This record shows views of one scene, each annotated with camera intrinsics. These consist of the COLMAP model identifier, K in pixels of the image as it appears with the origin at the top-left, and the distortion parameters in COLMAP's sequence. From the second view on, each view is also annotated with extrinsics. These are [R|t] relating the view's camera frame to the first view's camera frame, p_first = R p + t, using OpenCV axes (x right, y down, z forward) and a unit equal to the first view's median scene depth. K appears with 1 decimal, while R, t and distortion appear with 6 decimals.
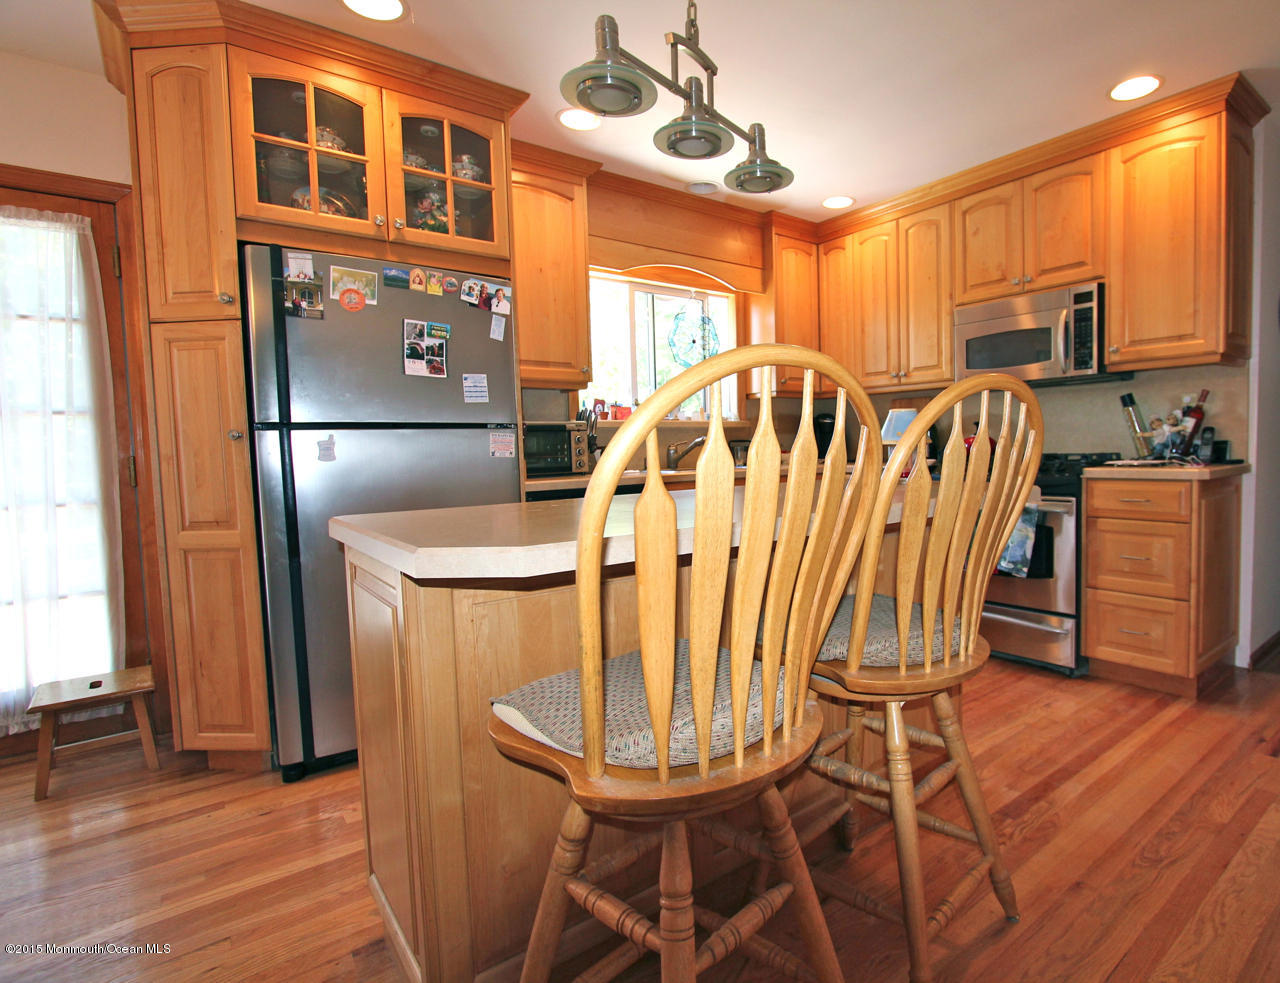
lens RADIAL K [[674.2, 0, 748.8], [0, 674.2, 490.2], [0, 0, 1]] dist [-0.010317, -0.000829]
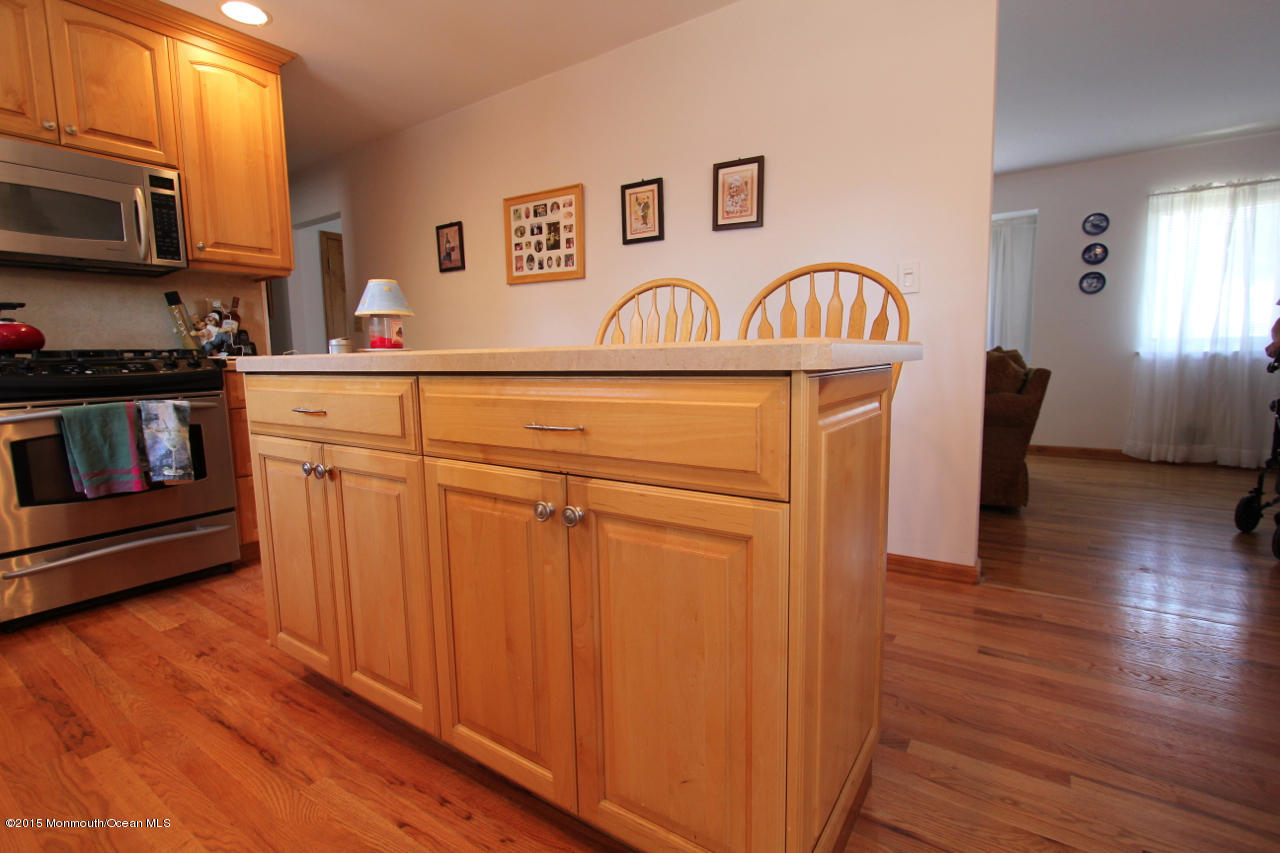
lens RADIAL K [[586.1, 0, 651.0], [0, 586.1, 421.3], [0, 0, 1]] dist [-0.015059, 0.002014]
pose [[-0.274441, -0.076233, 0.958577, -0.599812], [0.088847, 0.990578, 0.104215, 0.026120], [-0.957491, 0.113767, -0.265082, 0.721853]]
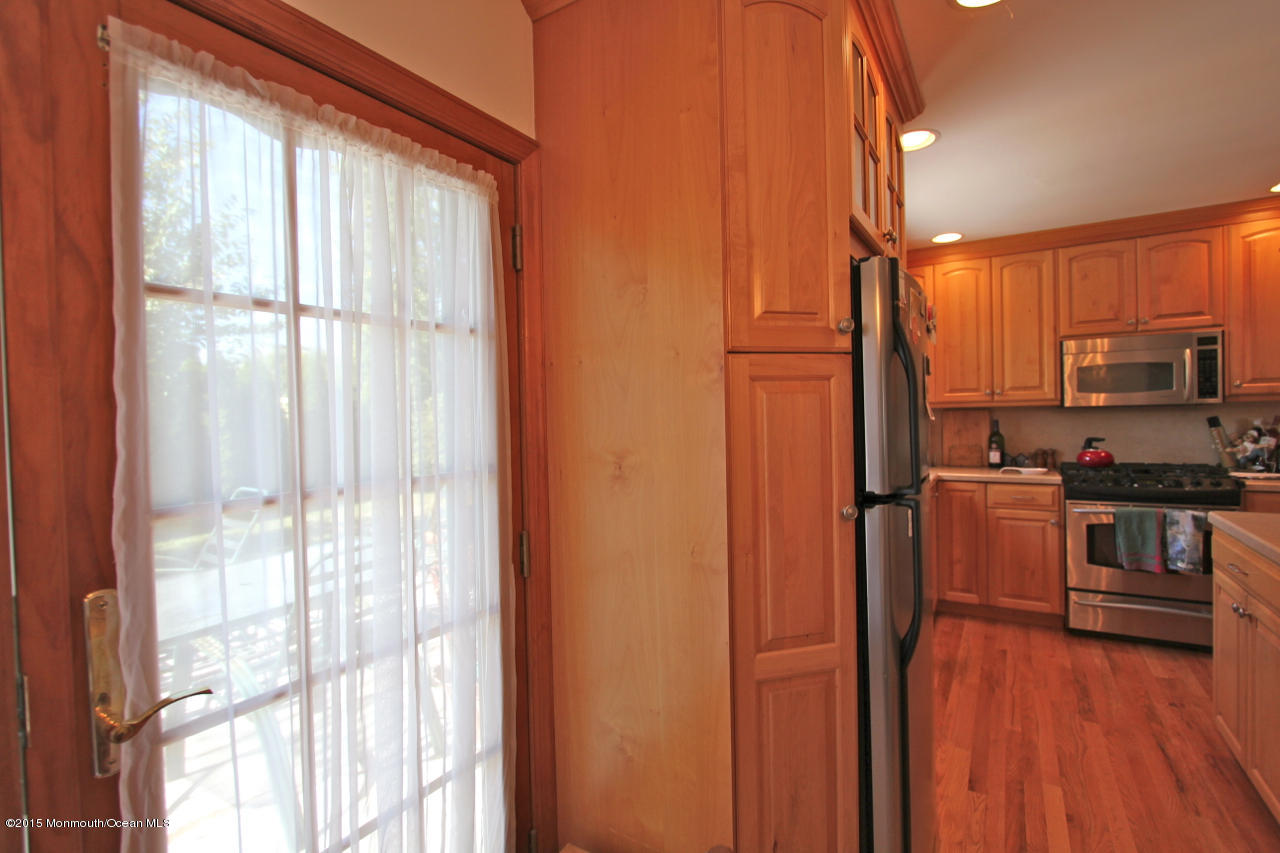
lens RADIAL K [[586.1, 0, 651.2], [0, 586.1, 425.5], [0, 0, 1]] dist [-0.015059, 0.002014]
pose [[0.950130, -0.006289, 0.311791, -0.969748], [0.022830, 0.998517, -0.049428, -0.124538], [-0.311017, 0.054081, 0.948864, 0.386869]]
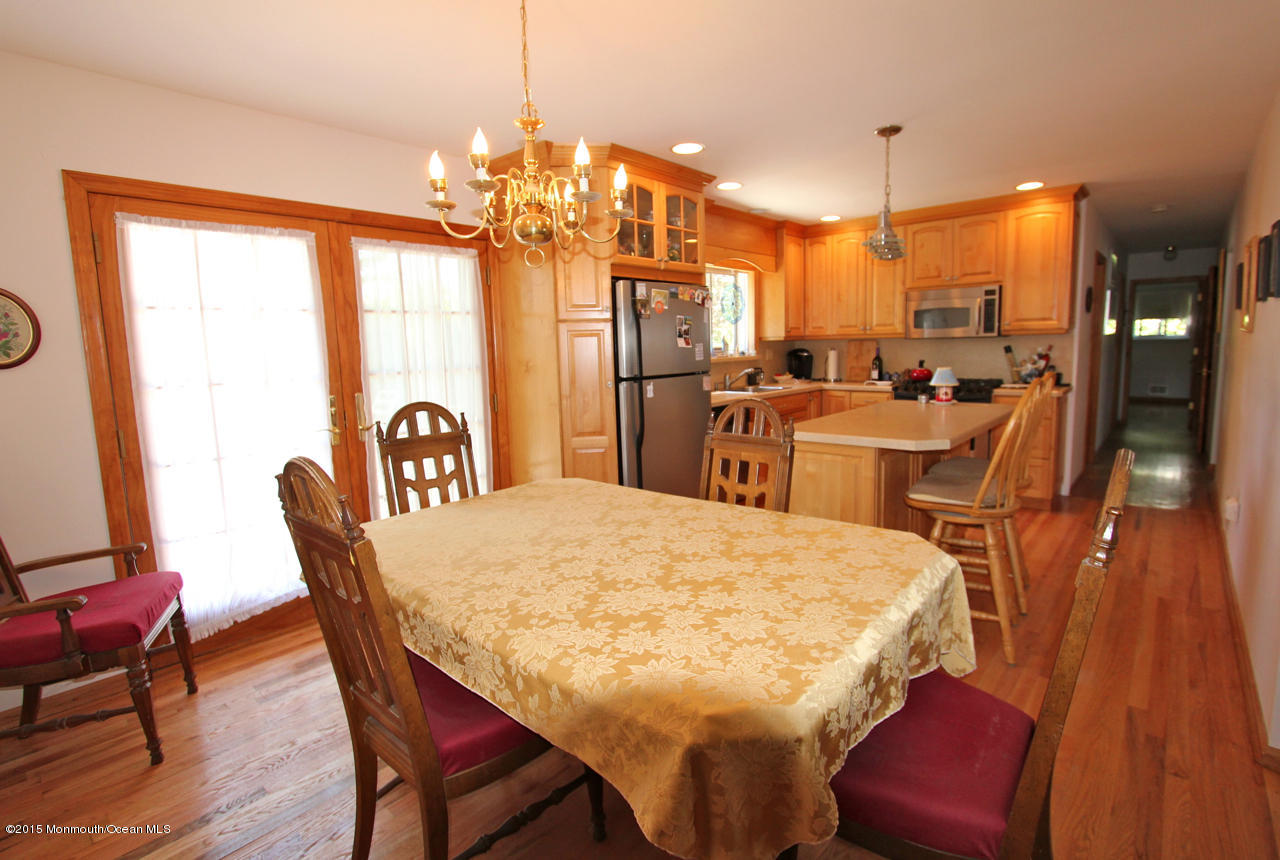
lens RADIAL K [[605.9, 0, 671.6], [0, 605.9, 419.4], [0, 0, 1]] dist [-0.011406, 0.000758]
pose [[0.986300, -0.022730, 0.163390, -0.726421], [0.013874, 0.998382, 0.055139, -0.062754], [-0.164379, -0.052117, 0.985020, -0.544567]]
